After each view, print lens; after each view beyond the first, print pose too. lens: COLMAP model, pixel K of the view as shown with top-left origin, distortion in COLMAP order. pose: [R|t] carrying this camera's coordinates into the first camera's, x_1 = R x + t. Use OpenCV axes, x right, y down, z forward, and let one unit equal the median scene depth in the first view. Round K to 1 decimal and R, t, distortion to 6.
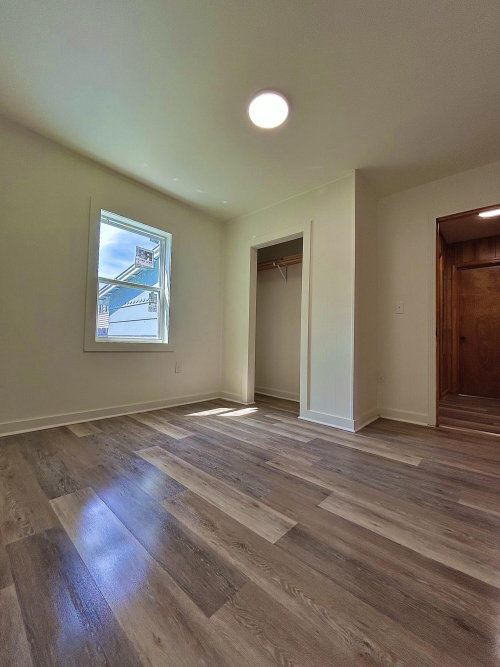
lens RADIAL K [[273.0, 0, 250.3], [0, 273.0, 333.1], [0, 0, 1]] dist [0.003351, 0.000354]
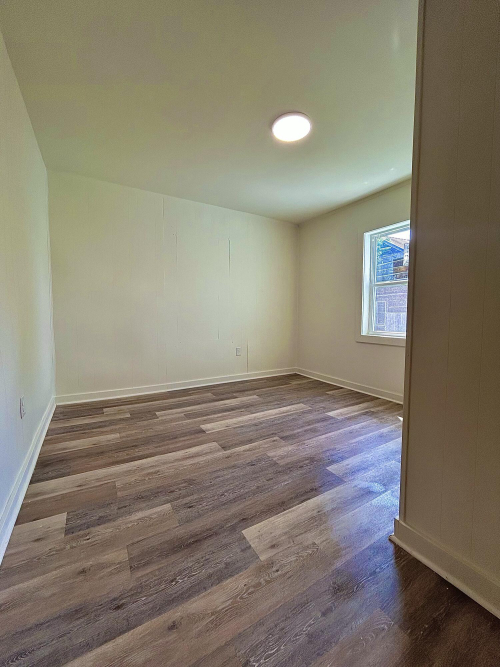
lens RADIAL K [[273.0, 0, 252.1], [0, 273.0, 332.1], [0, 0, 1]] dist [0.003351, 0.000354]
pose [[-0.296450, 0.032529, -0.954494, 1.203959], [0.029774, 0.999249, 0.024807, -0.048044], [0.954584, -0.021065, -0.297196, 1.188677]]
